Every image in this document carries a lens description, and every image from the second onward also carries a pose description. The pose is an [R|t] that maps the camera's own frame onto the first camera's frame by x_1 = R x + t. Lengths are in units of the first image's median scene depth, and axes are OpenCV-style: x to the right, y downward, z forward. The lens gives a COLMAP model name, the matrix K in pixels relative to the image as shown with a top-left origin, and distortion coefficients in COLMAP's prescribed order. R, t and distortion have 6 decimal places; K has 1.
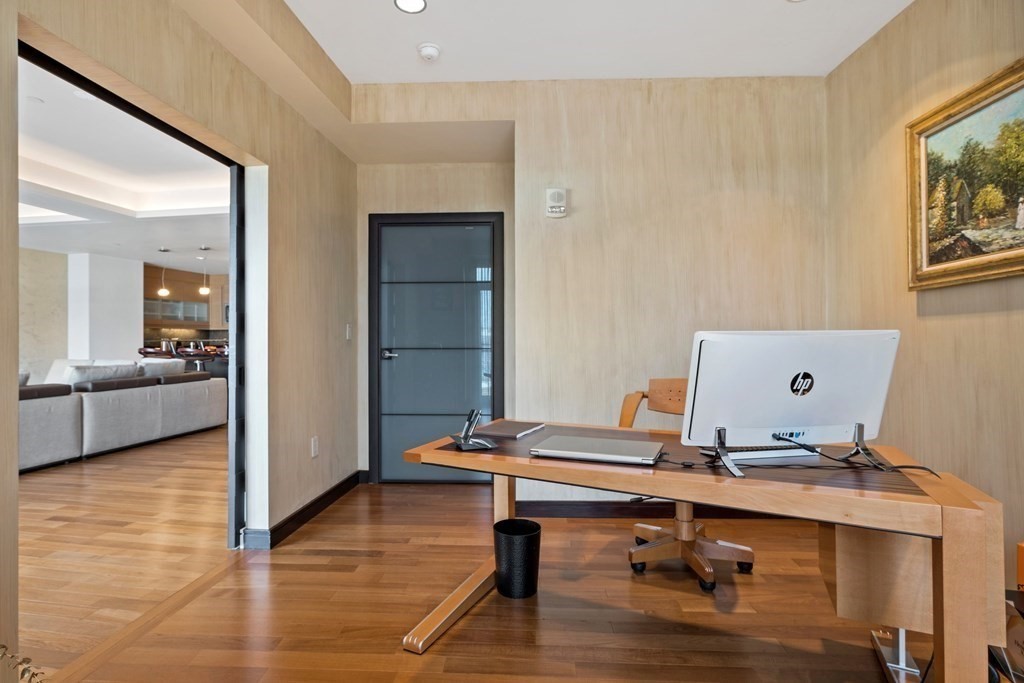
lens RADIAL K [[516.6, 0, 514.0], [0, 516.6, 336.2], [0, 0, 1]] dist [-0.006691, 0.002394]
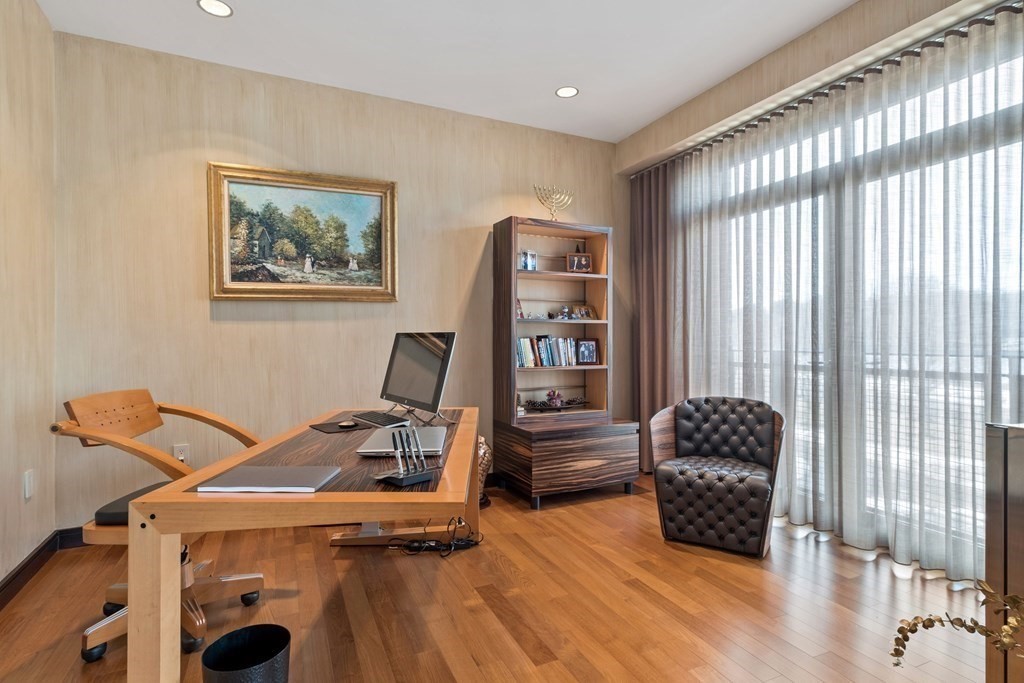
lens RADIAL K [[516.6, 0, 507.4], [0, 516.6, 334.6], [0, 0, 1]] dist [-0.006691, 0.002394]
pose [[-0.473815, 0.008208, 0.880586, -0.706618], [0.000768, 0.999960, -0.008907, 0.007663], [-0.880624, -0.003544, -0.473803, 1.069774]]
